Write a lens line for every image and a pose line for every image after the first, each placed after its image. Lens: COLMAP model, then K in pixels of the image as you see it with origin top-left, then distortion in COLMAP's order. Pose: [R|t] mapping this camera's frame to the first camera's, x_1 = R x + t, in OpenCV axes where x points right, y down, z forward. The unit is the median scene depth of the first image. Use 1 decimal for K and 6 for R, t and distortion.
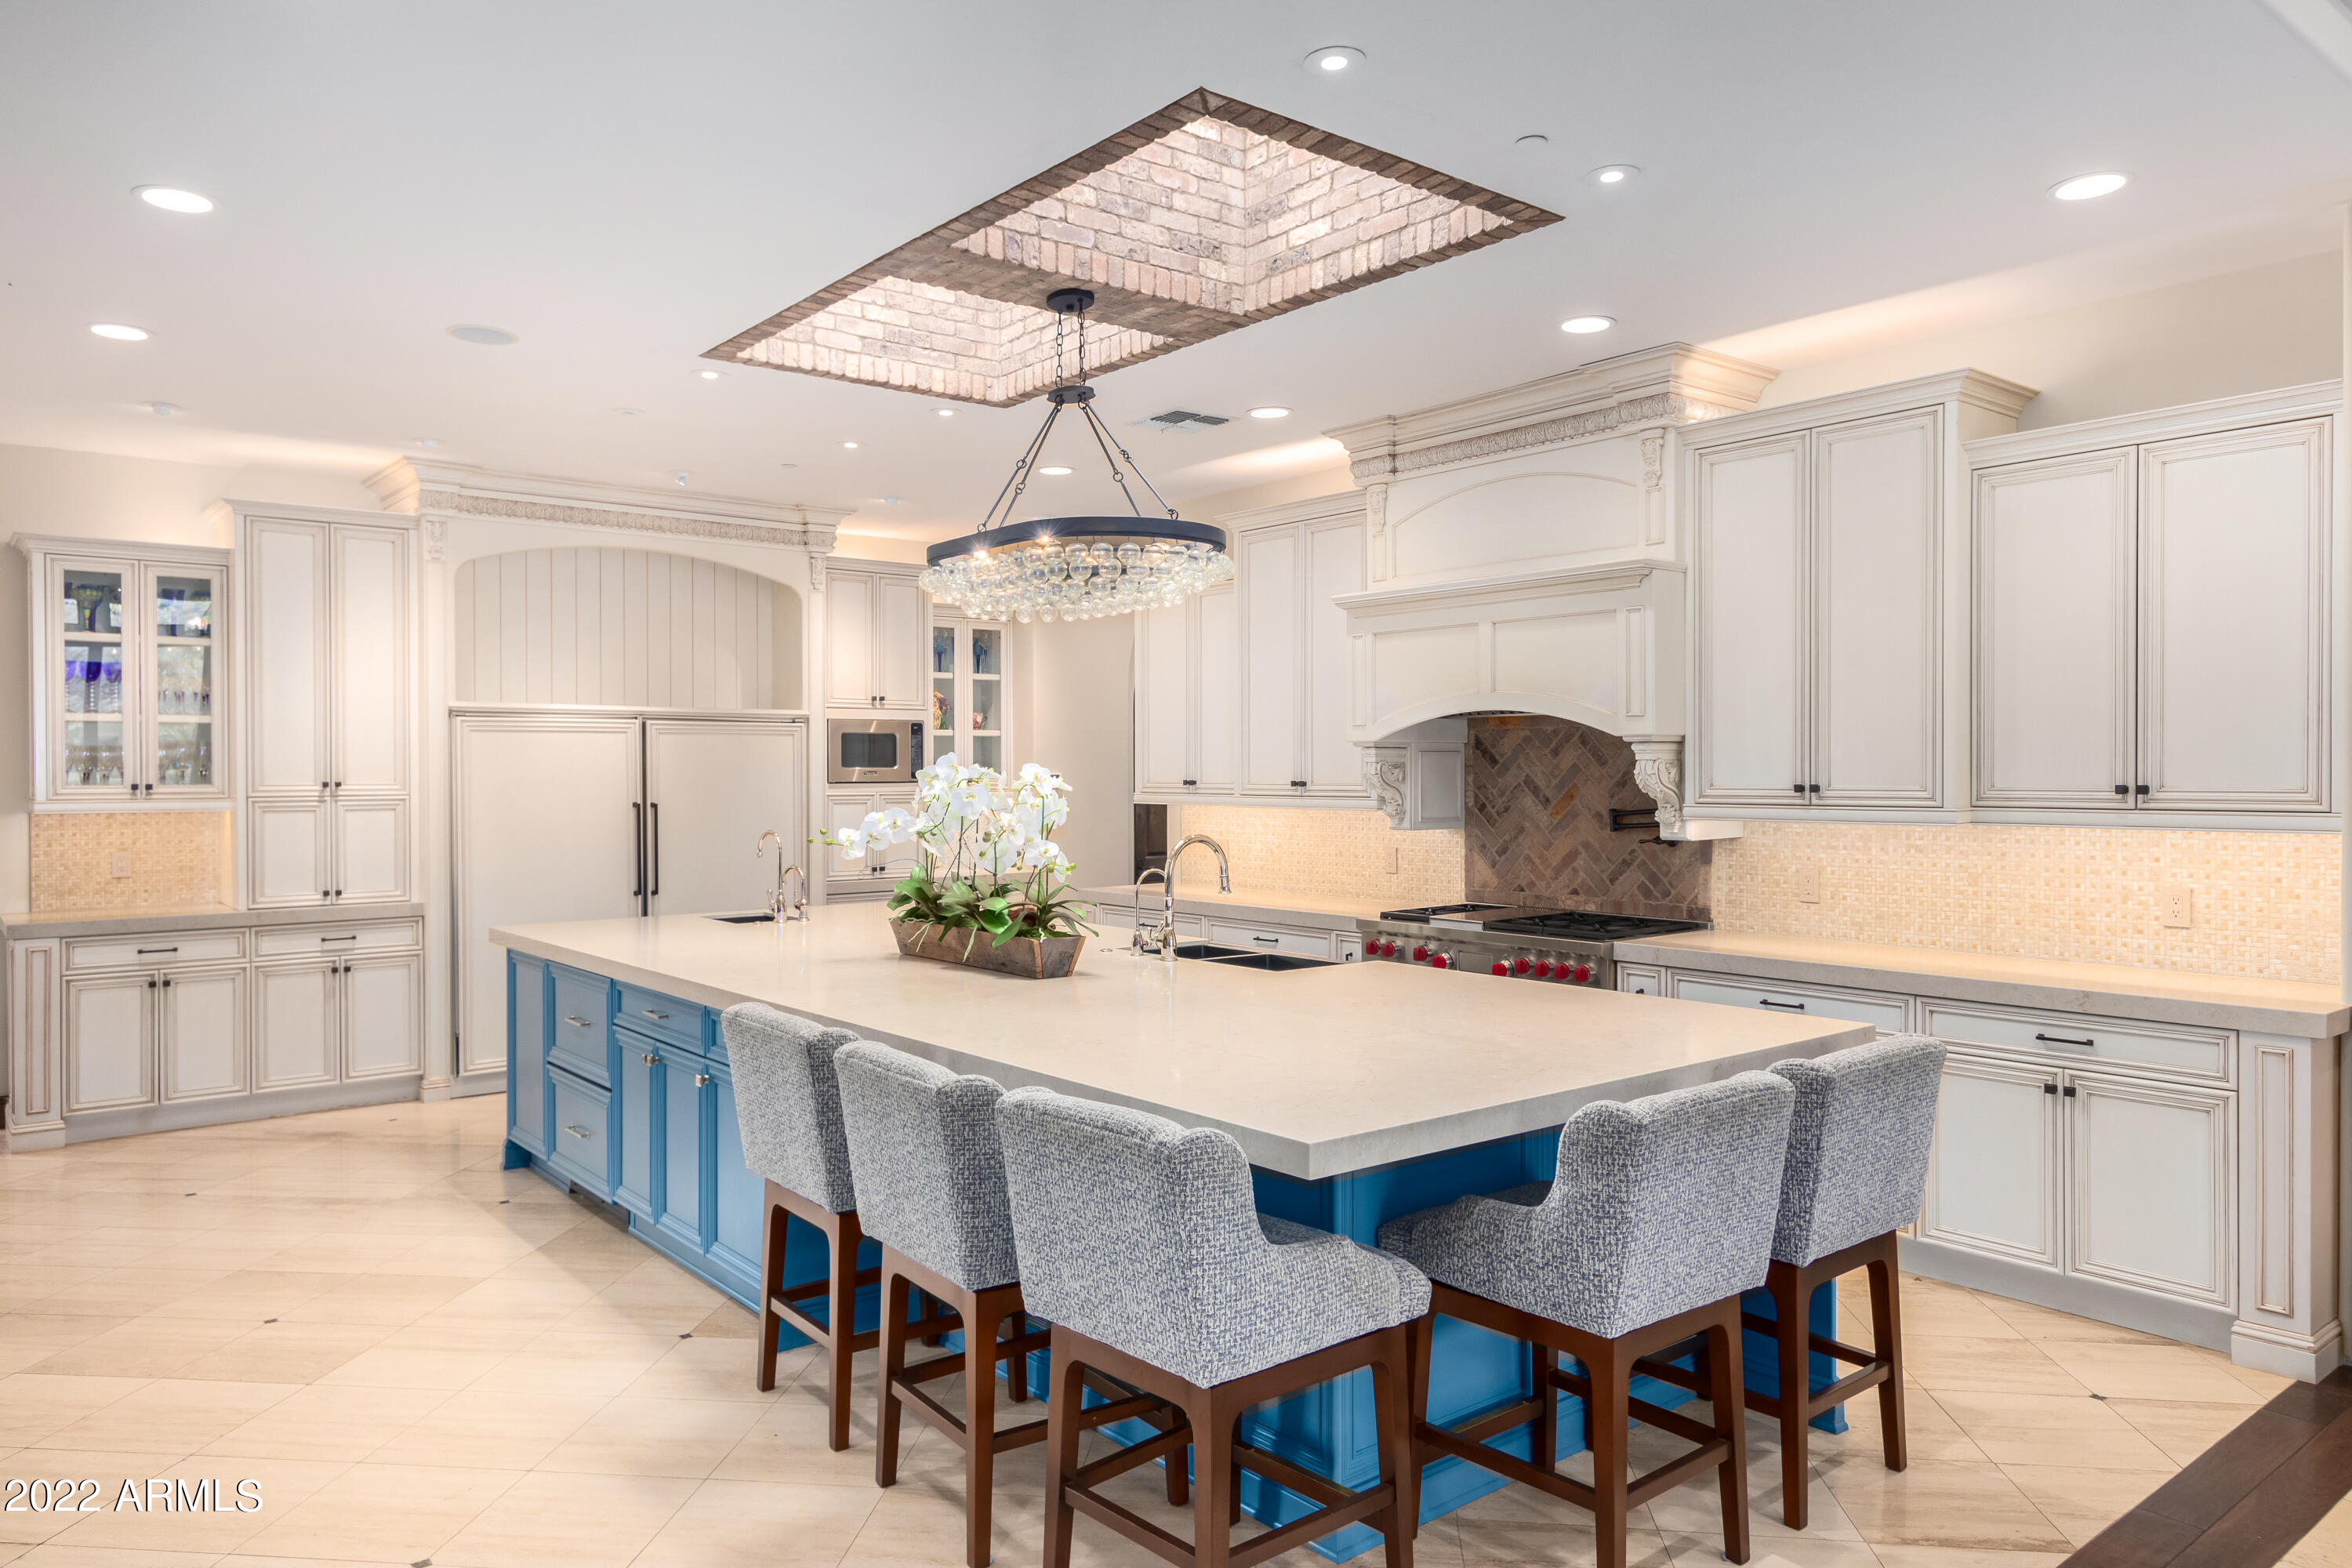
lens RADIAL K [[1524.5, 0, 1178.1], [0, 1524.5, 776.2], [0, 0, 1]] dist [0.010598, -0.002377]
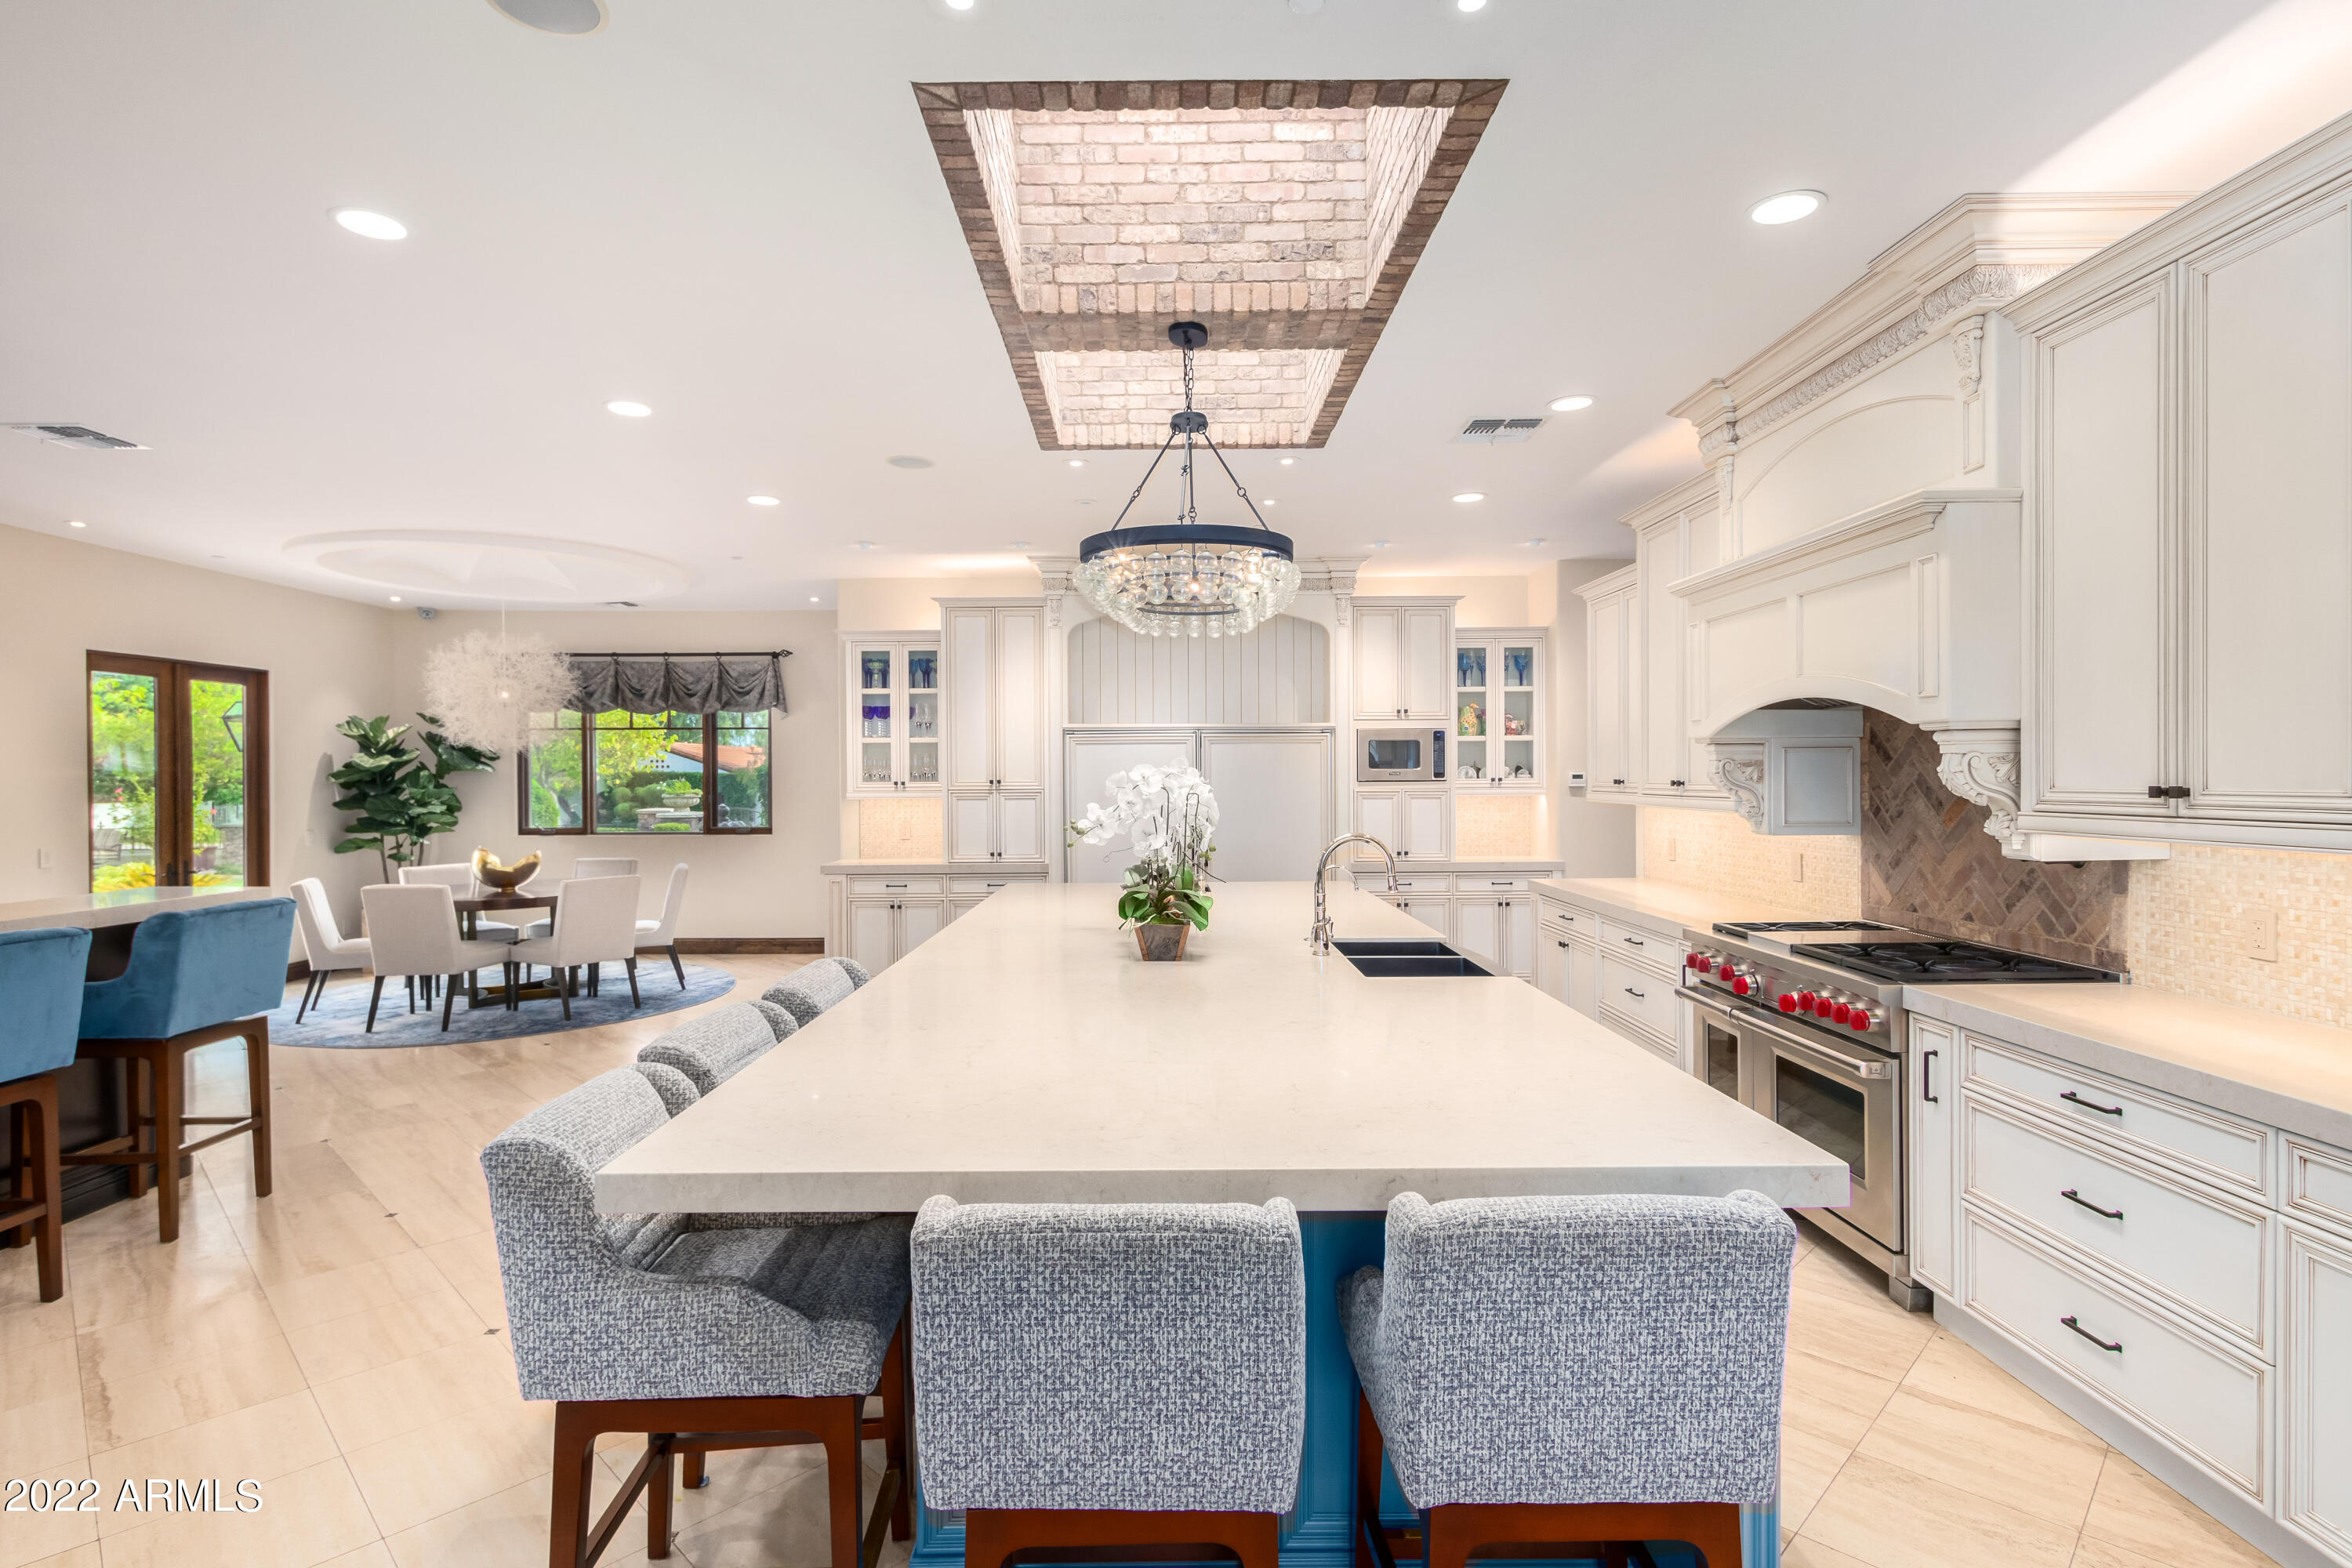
lens RADIAL K [[1137.1, 0, 1172.4], [0, 1137.1, 781.1], [0, 0, 1]] dist [0.011456, -0.003042]
pose [[0.782850, 0.001069, -0.622209, 0.331445], [0.001806, 0.999990, 0.003990, 0.000242], [0.622208, -0.004248, 0.782841, 0.283447]]
